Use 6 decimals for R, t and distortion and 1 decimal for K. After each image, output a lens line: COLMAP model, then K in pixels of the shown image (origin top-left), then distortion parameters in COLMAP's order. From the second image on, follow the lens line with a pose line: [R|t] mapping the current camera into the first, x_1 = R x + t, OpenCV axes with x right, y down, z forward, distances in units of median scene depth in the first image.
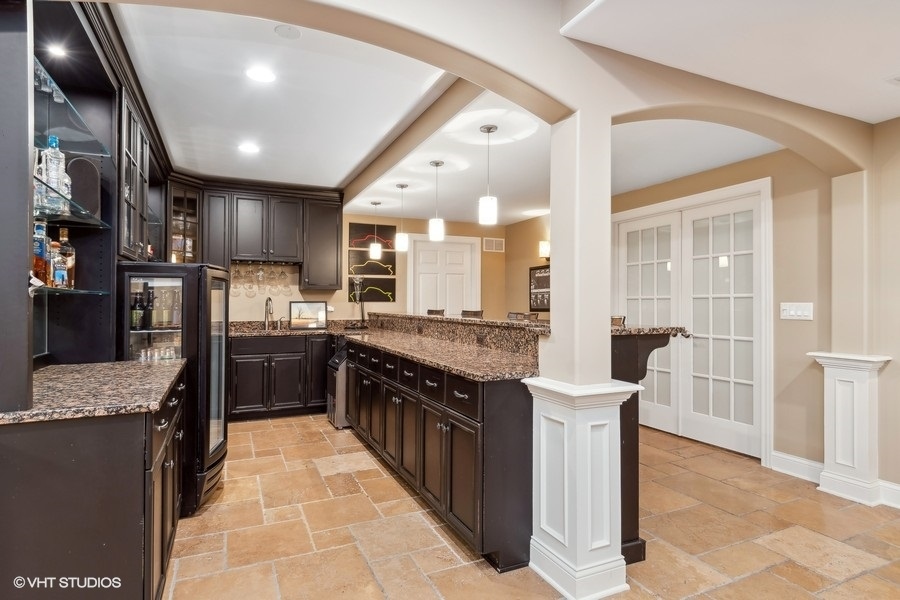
lens RADIAL K [[489.5, 0, 453.8], [0, 489.5, 298.5], [0, 0, 1]] dist [0.005266, 0.002358]
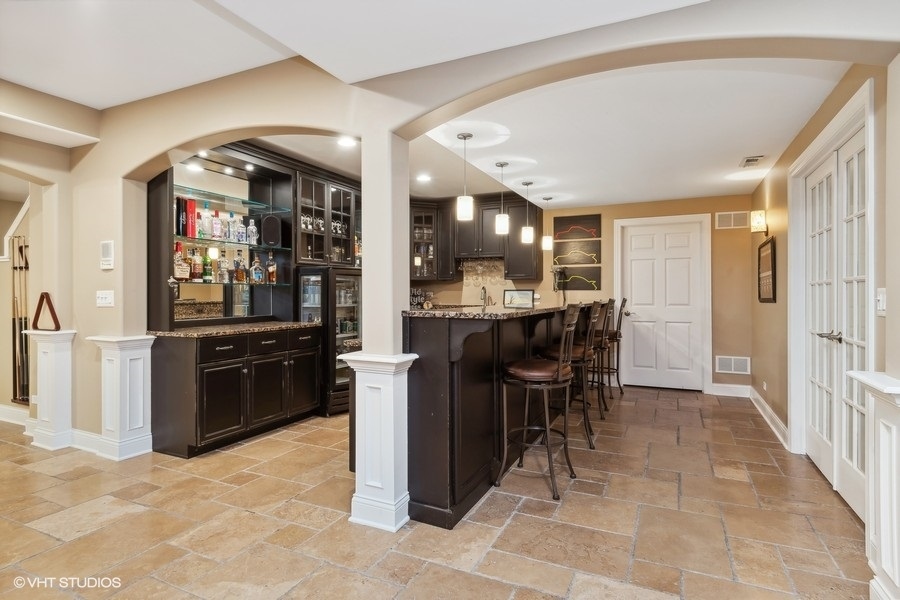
lens RADIAL K [[489.5, 0, 452.3], [0, 489.5, 297.7], [0, 0, 1]] dist [0.005266, 0.002358]
pose [[0.626458, 0.009165, -0.779401, 0.550744], [0.004846, 0.999866, 0.015653, 0.006130], [0.779440, -0.013583, 0.626329, 0.157125]]
